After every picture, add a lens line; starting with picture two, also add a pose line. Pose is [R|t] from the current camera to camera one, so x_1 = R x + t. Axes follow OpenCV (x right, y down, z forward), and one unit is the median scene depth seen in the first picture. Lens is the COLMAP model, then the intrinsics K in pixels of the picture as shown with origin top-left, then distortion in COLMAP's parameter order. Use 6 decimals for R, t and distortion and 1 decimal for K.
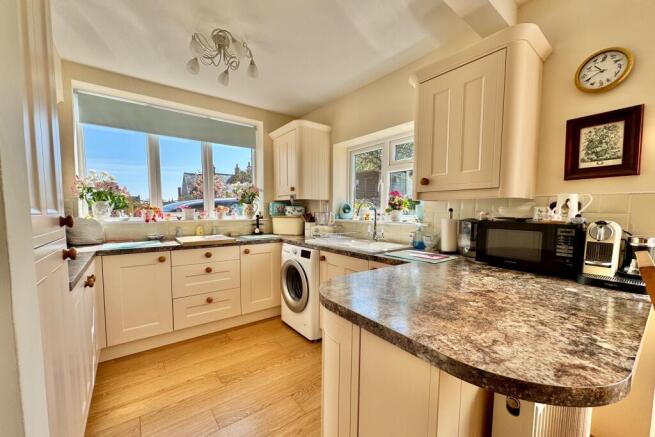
lens RADIAL K [[261.8, 0, 326.5], [0, 261.8, 231.9], [0, 0, 1]] dist [-0.000108, 0.000037]
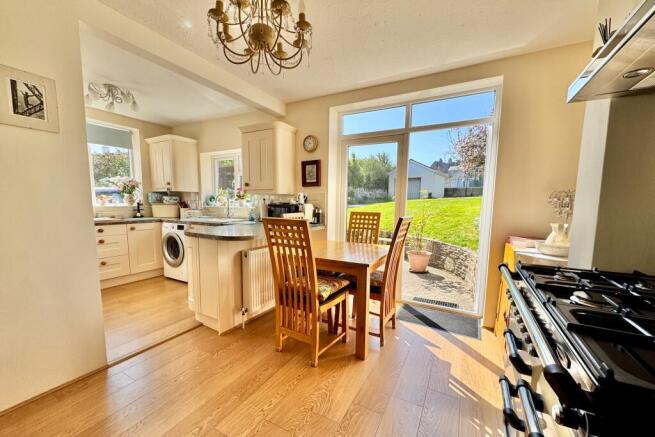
lens RADIAL K [[261.8, 0, 326.5], [0, 261.8, 231.9], [0, 0, 1]] dist [-0.000108, 0.000037]
pose [[0.916395, -0.040764, 0.398195, 0.075533], [0.027085, 0.998836, 0.039920, 0.059098], [-0.399358, -0.025798, 0.916432, -0.616648]]
